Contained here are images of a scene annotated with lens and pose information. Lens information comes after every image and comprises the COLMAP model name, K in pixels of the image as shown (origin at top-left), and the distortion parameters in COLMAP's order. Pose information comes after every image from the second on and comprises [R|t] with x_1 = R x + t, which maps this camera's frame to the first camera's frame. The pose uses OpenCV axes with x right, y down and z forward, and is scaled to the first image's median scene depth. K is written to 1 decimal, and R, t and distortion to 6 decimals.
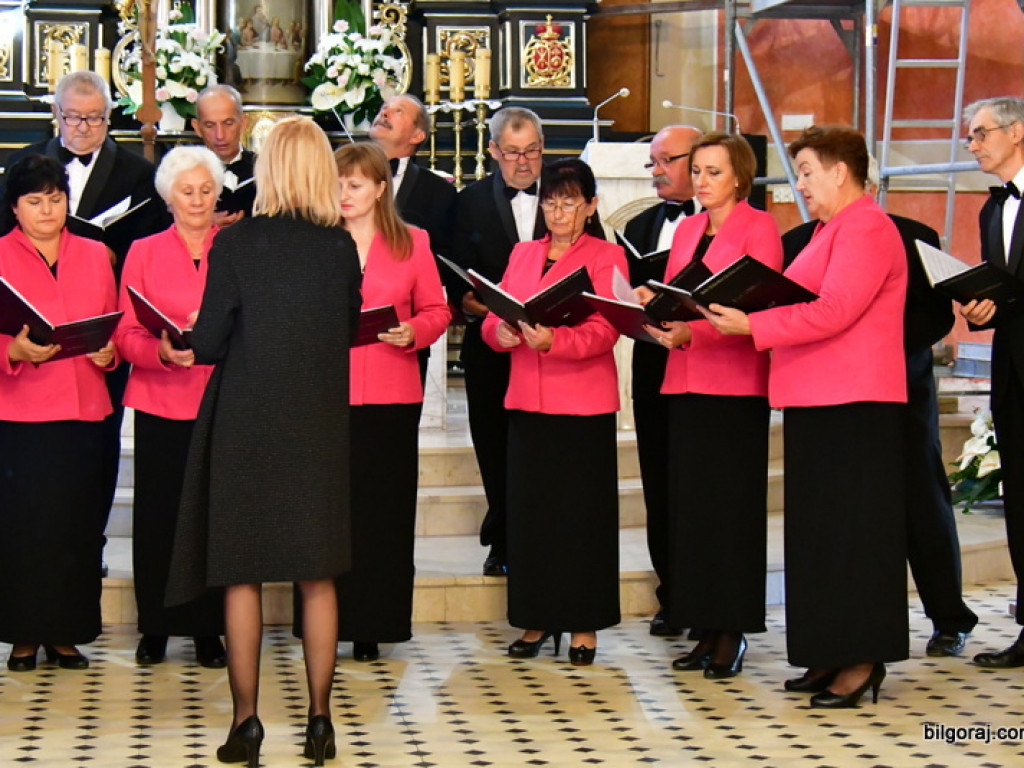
lens RADIAL K [[2834.7, 0, 511.6], [0, 2834.7, 387.3], [0, 0, 1]] dist [0.033223, 0.000000]
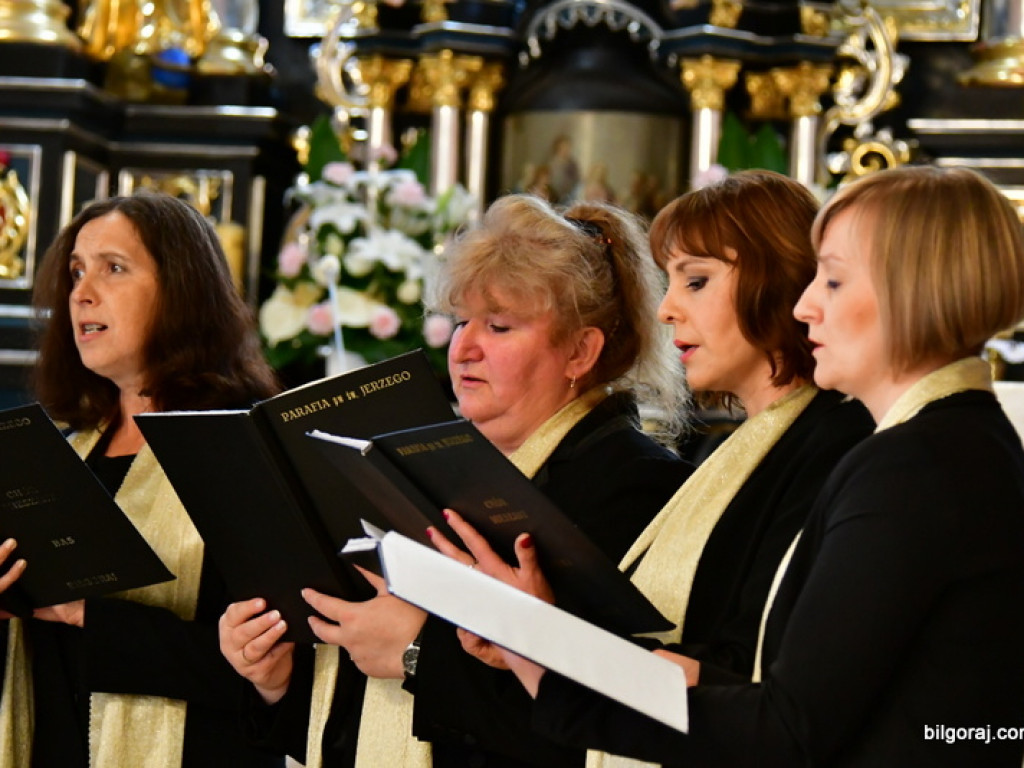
lens RADIAL K [[3904.5, 0, 513.2], [0, 3904.5, 383.2], [0, 0, 1]] dist [0.247844, 0.000000]
pose [[0.945009, 0.021171, -0.326359, 0.113926], [-0.059580, 0.992348, -0.108146, -0.025251], [0.321572, 0.121644, 0.939039, 0.405807]]
